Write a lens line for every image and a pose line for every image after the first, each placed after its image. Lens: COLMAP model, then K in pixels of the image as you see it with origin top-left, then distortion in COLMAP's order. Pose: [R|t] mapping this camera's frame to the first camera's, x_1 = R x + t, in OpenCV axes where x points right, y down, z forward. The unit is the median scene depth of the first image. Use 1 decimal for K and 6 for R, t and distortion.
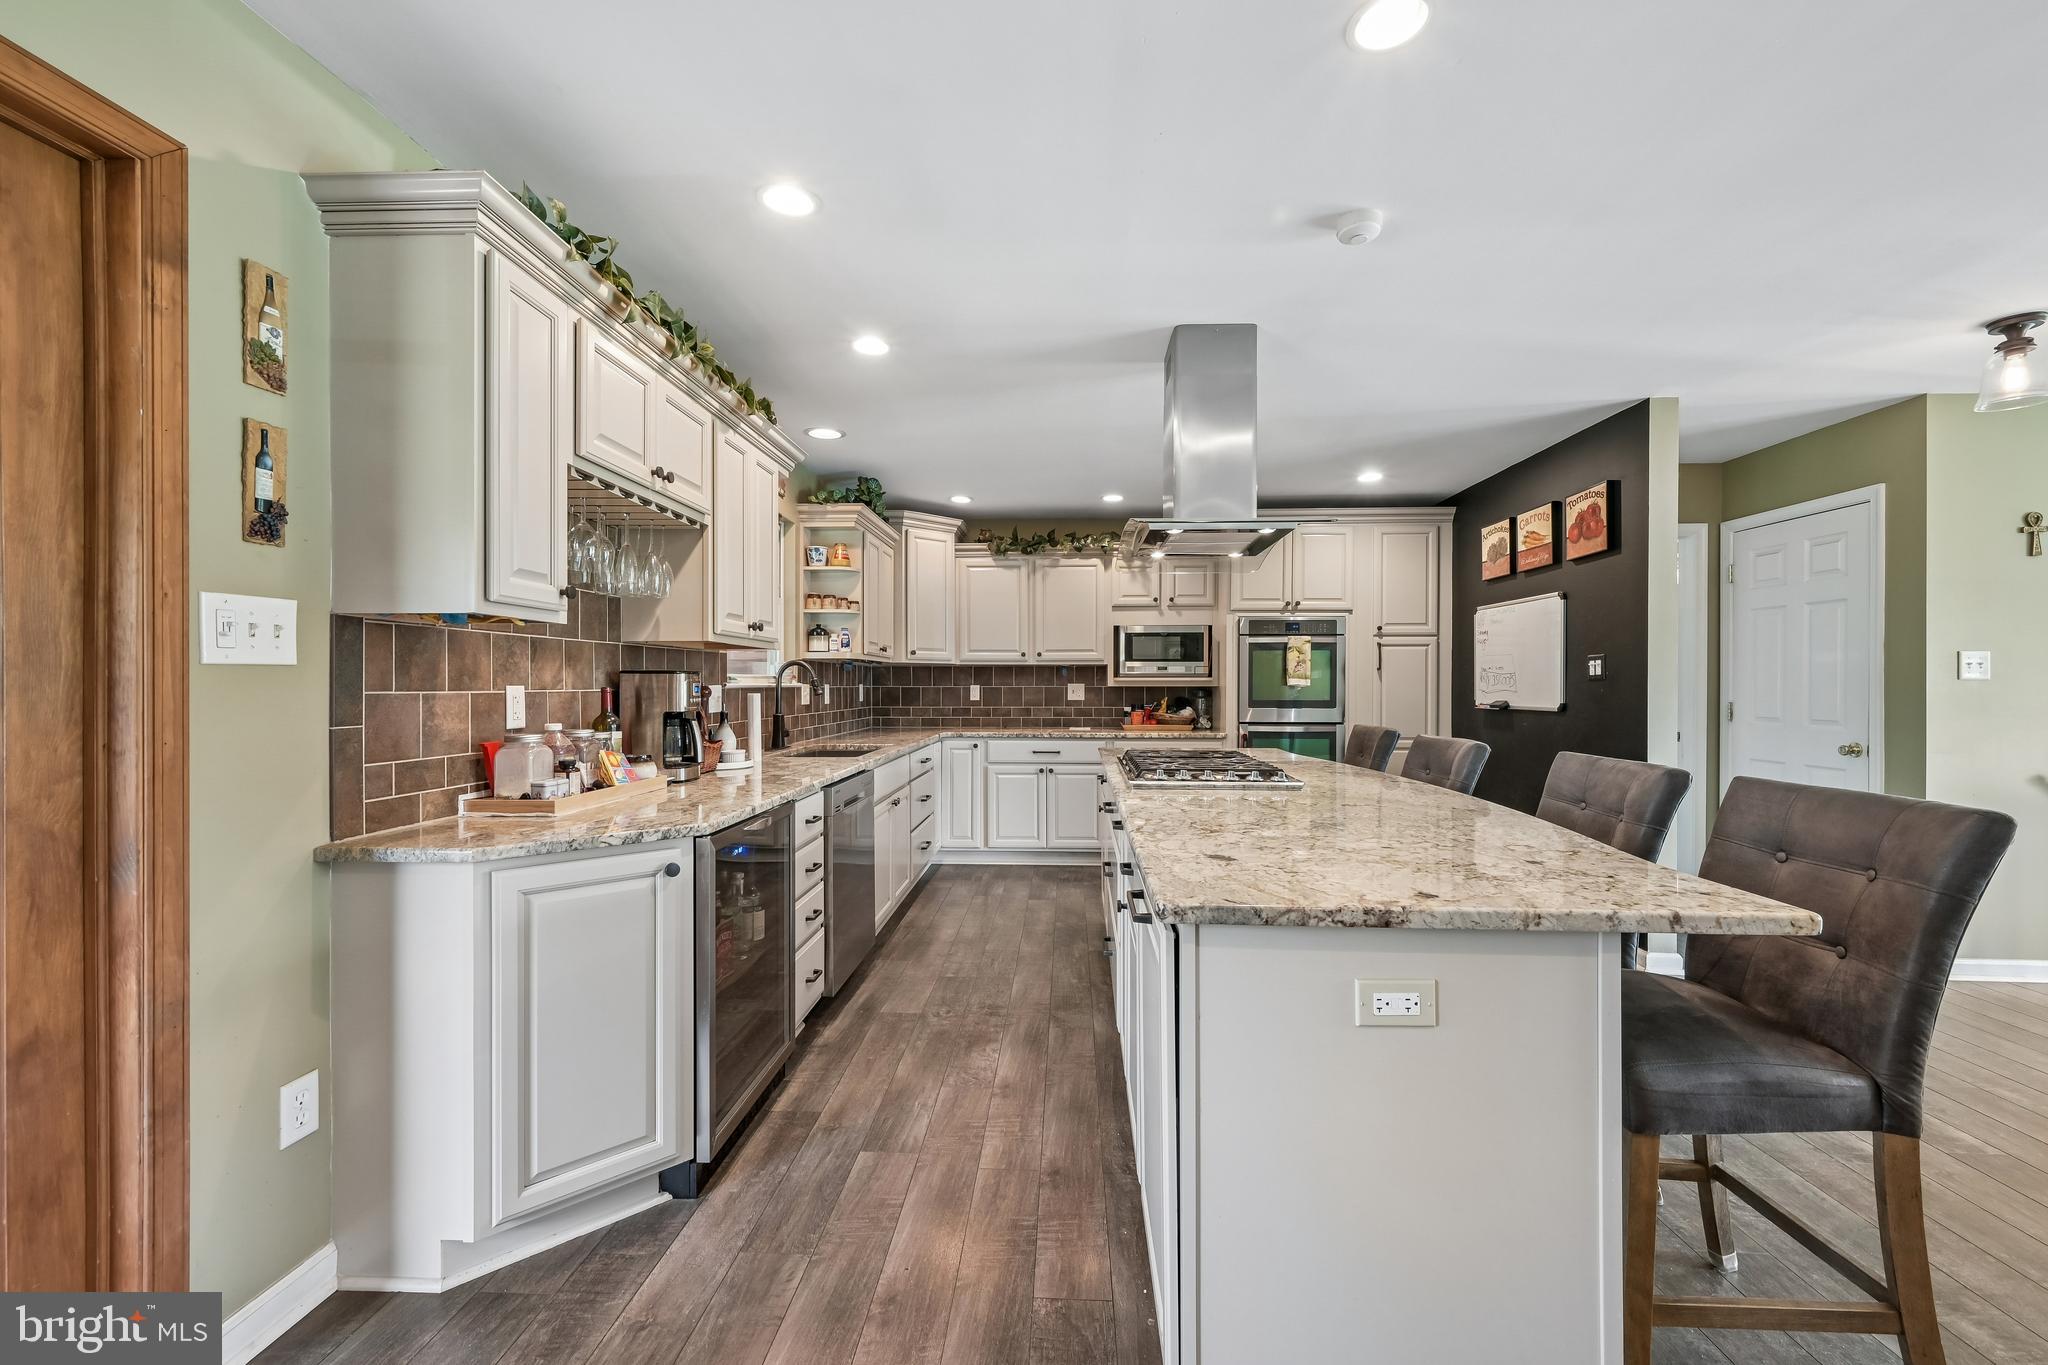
lens RADIAL K [[823.4, 0, 1030.0], [0, 823.4, 685.9], [0, 0, 1]] dist [0.004588, 0.001158]
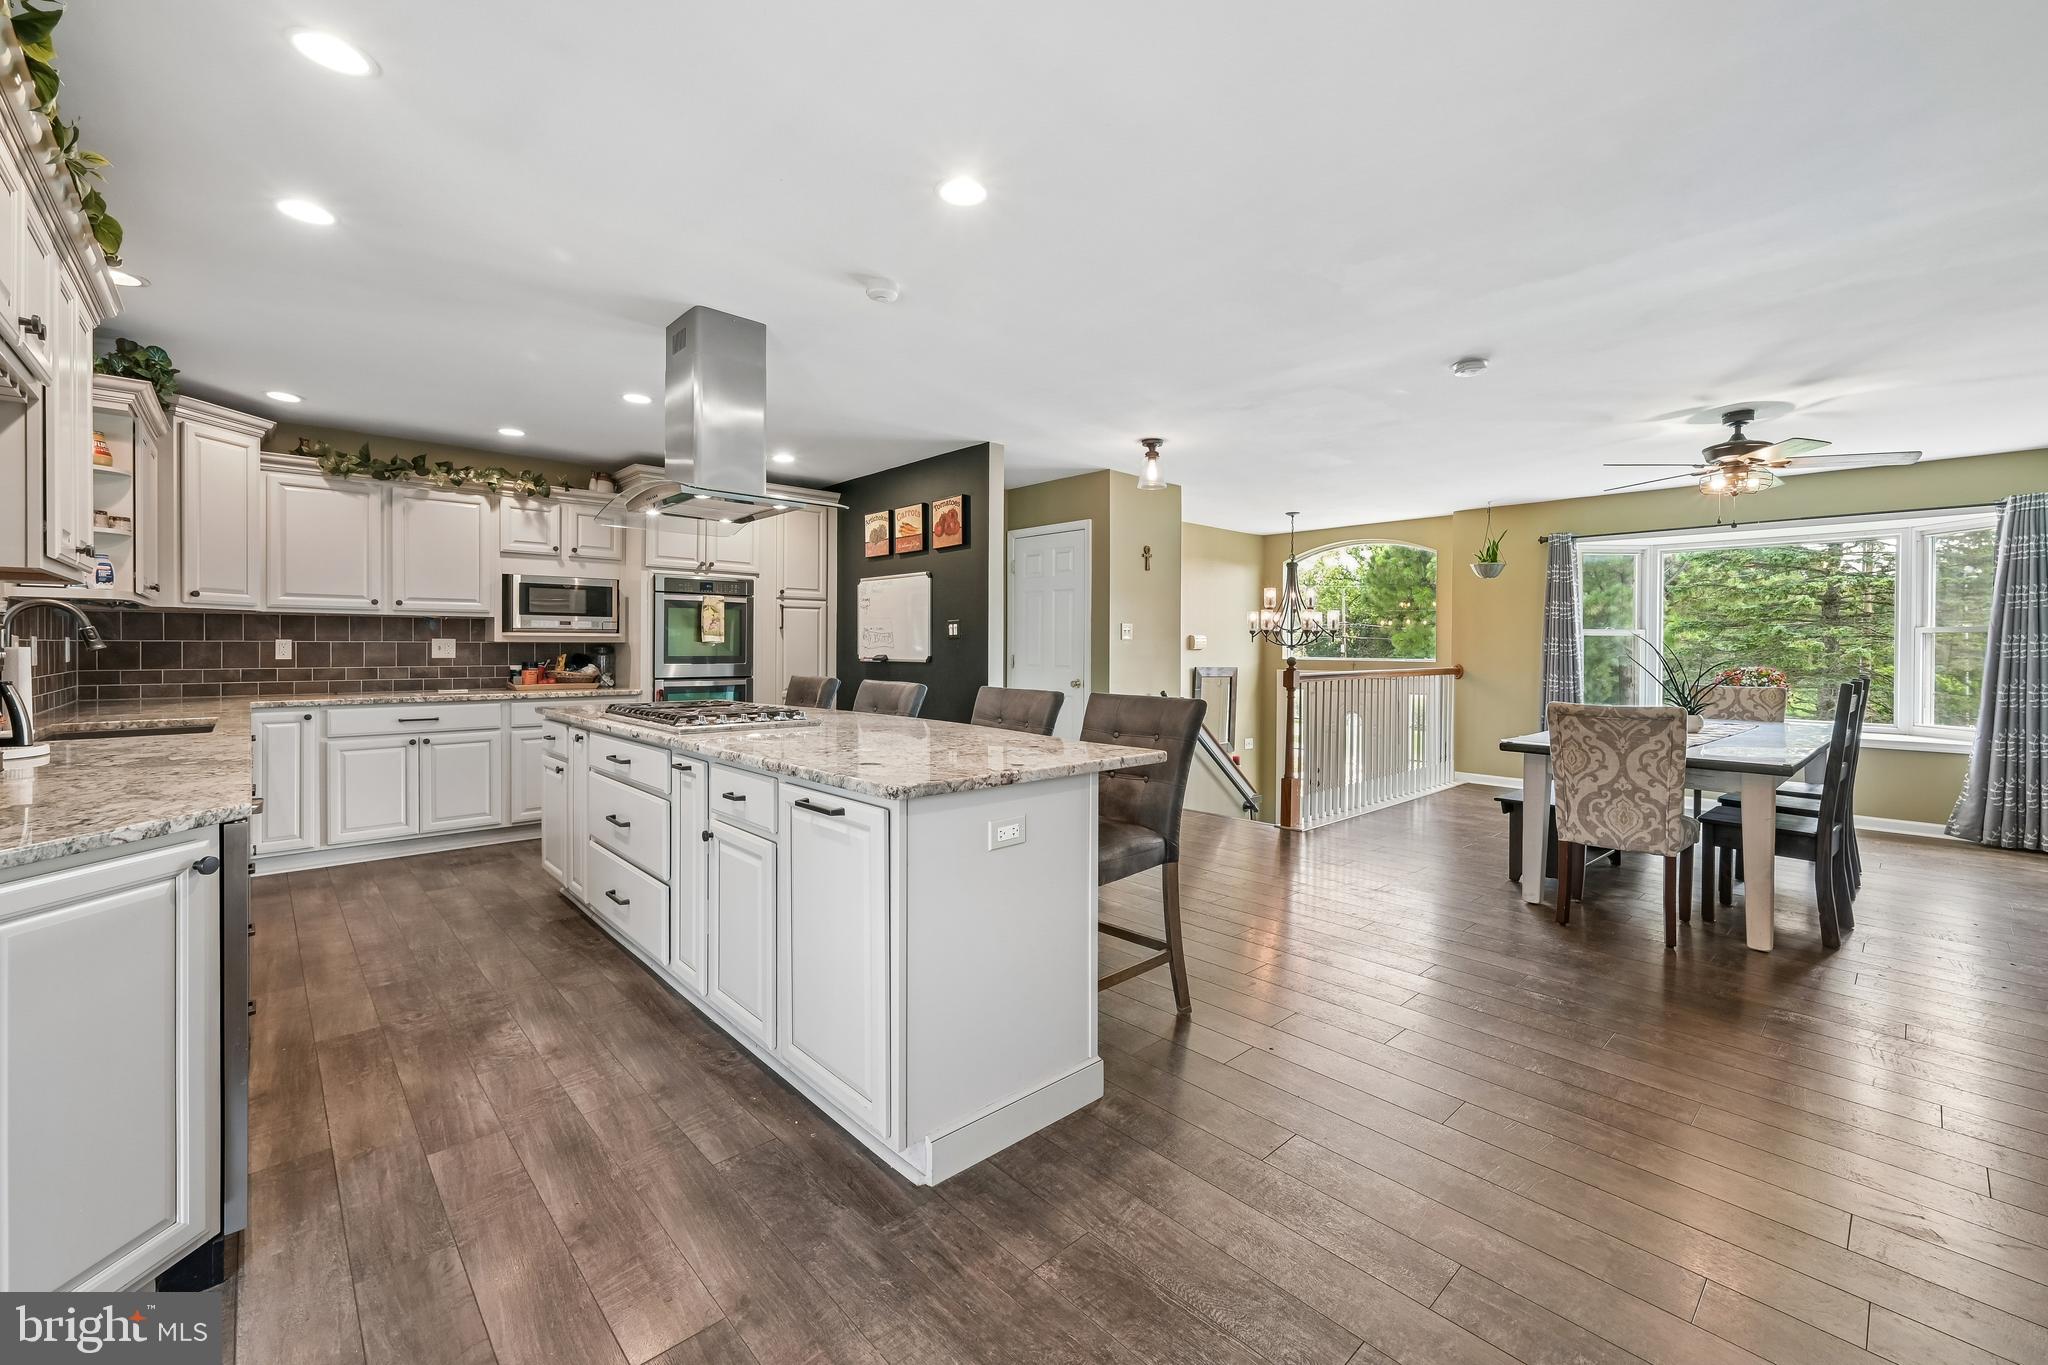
lens RADIAL K [[823.4, 0, 1032.5], [0, 823.4, 648.5], [0, 0, 1]] dist [0.004588, 0.001158]
pose [[0.698662, -0.000564, 0.715451, -0.208031], [-0.002050, 0.999994, 0.002790, 0.005931], [-0.715449, -0.003416, 0.698657, -0.050221]]
